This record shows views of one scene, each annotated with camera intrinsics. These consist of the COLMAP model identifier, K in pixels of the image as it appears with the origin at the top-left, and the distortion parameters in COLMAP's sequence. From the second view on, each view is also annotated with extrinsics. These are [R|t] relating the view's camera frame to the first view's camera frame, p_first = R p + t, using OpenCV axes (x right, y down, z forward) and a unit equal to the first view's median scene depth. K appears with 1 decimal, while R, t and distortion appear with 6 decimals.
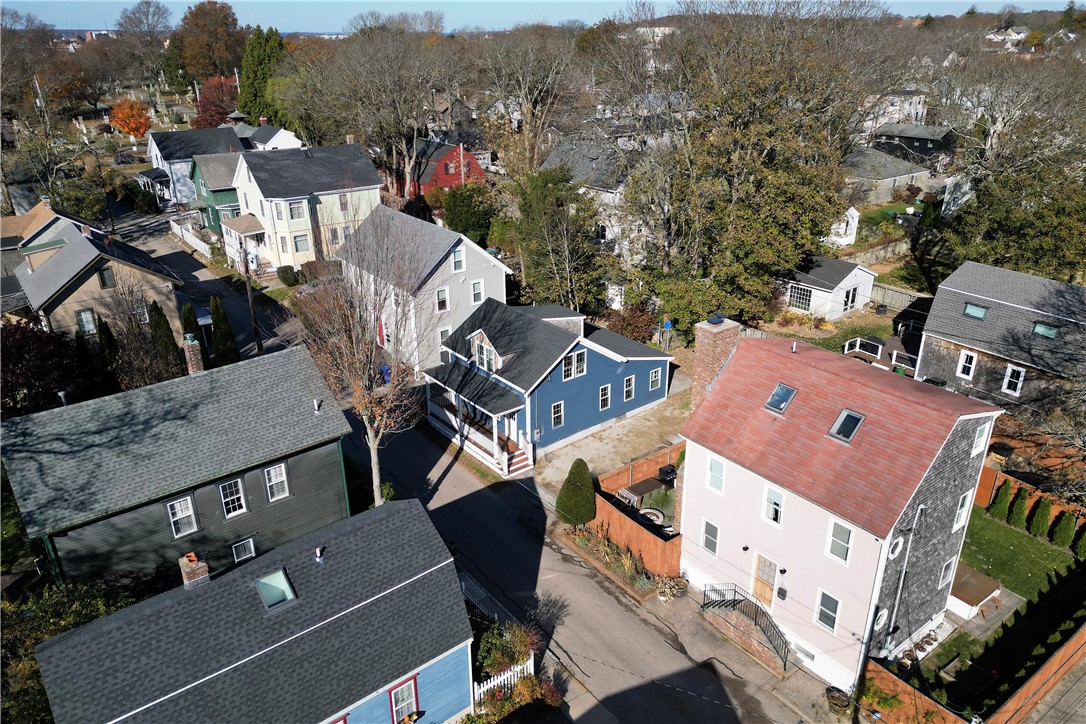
lens RADIAL K [[776.0, 0, 548.7], [0, 776.0, 367.3], [0, 0, 1]] dist [0.001860, 0.000128]
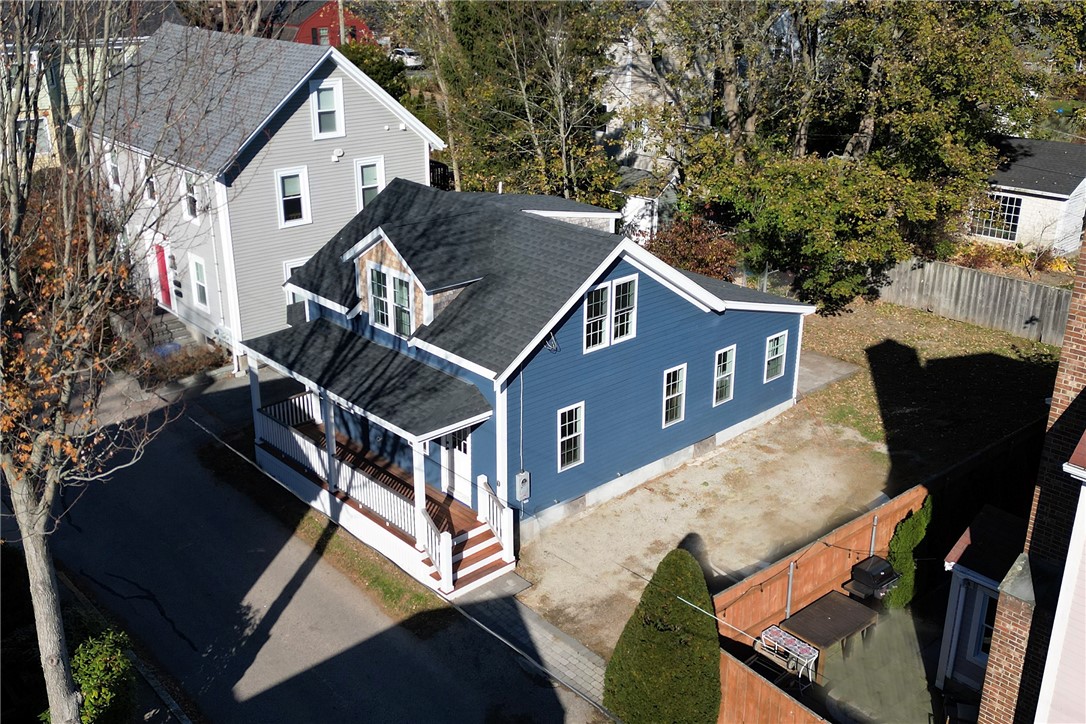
lens RADIAL K [[1065.2, 0, 535.8], [0, 1065.2, 355.0], [0, 0, 1]] dist [0.003302, 0.000000]
pose [[0.997950, -0.012913, 0.062675, -0.040801], [0.015724, 0.998883, -0.044563, 0.042632], [-0.062029, 0.045457, 0.997039, 0.435846]]
